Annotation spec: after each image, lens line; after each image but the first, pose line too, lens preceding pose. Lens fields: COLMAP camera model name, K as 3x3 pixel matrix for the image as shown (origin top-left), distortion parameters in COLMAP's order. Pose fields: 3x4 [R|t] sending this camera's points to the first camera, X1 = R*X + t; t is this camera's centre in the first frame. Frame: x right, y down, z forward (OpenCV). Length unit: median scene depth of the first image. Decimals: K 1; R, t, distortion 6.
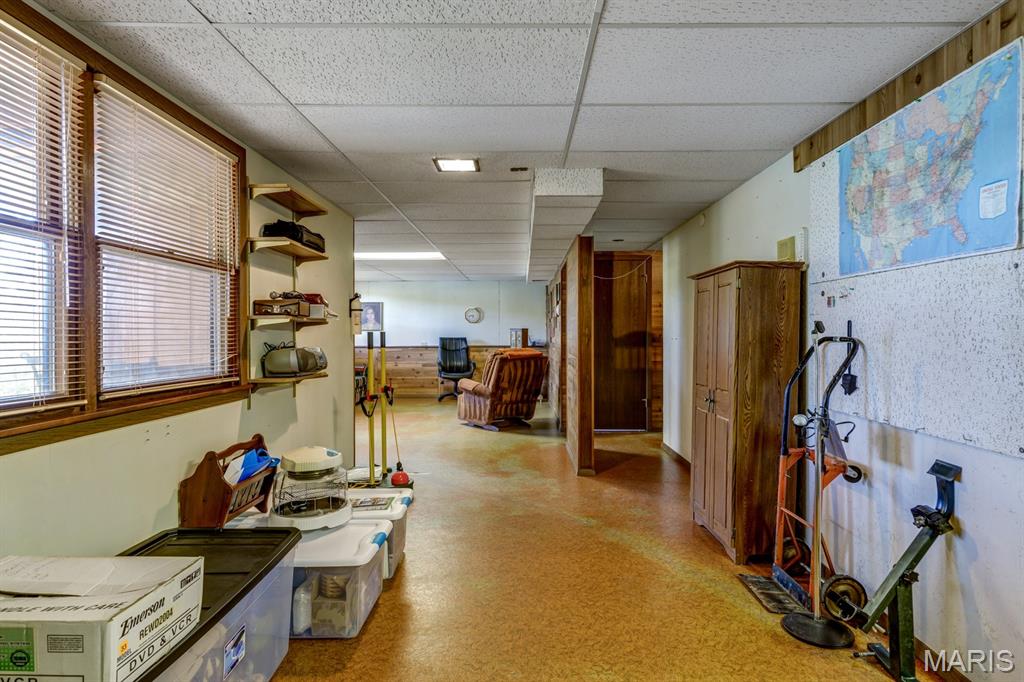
lens RADIAL K [[592.2, 0, 514.4], [0, 592.2, 339.8], [0, 0, 1]] dist [0.000090, -0.000001]
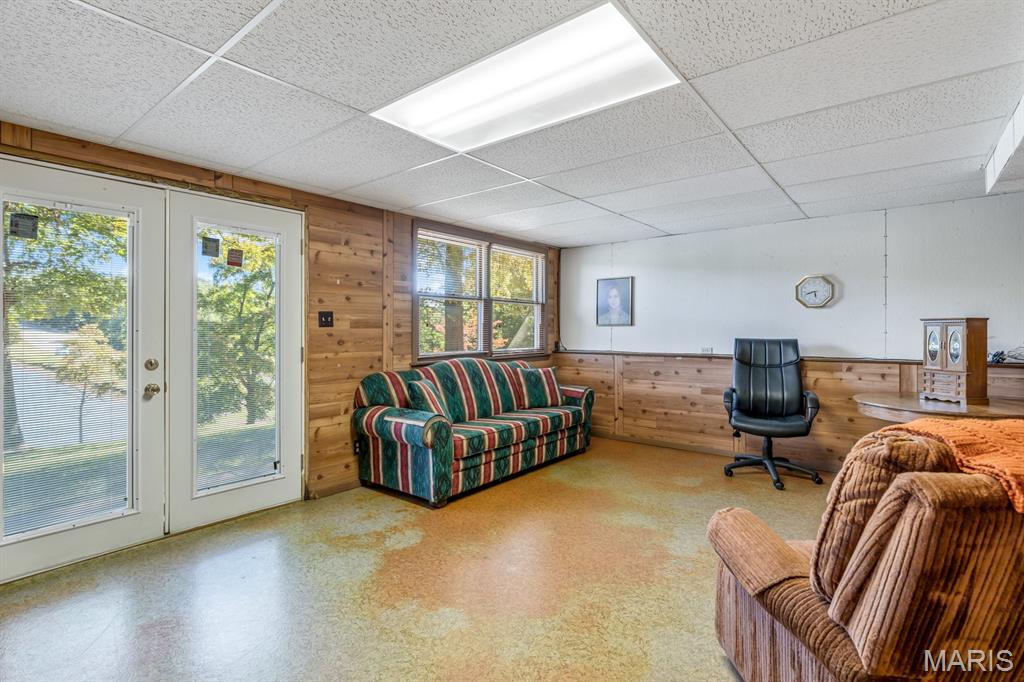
lens RADIAL K [[487.4, 0, 516.3], [0, 487.4, 331.9], [0, 0, 1]] dist [-0.005097, 0.000910]
pose [[0.791549, 0.008047, -0.611053, -0.021908], [-0.015653, 0.999852, -0.007110, -0.003867], [0.610905, 0.015193, 0.791558, 0.557317]]
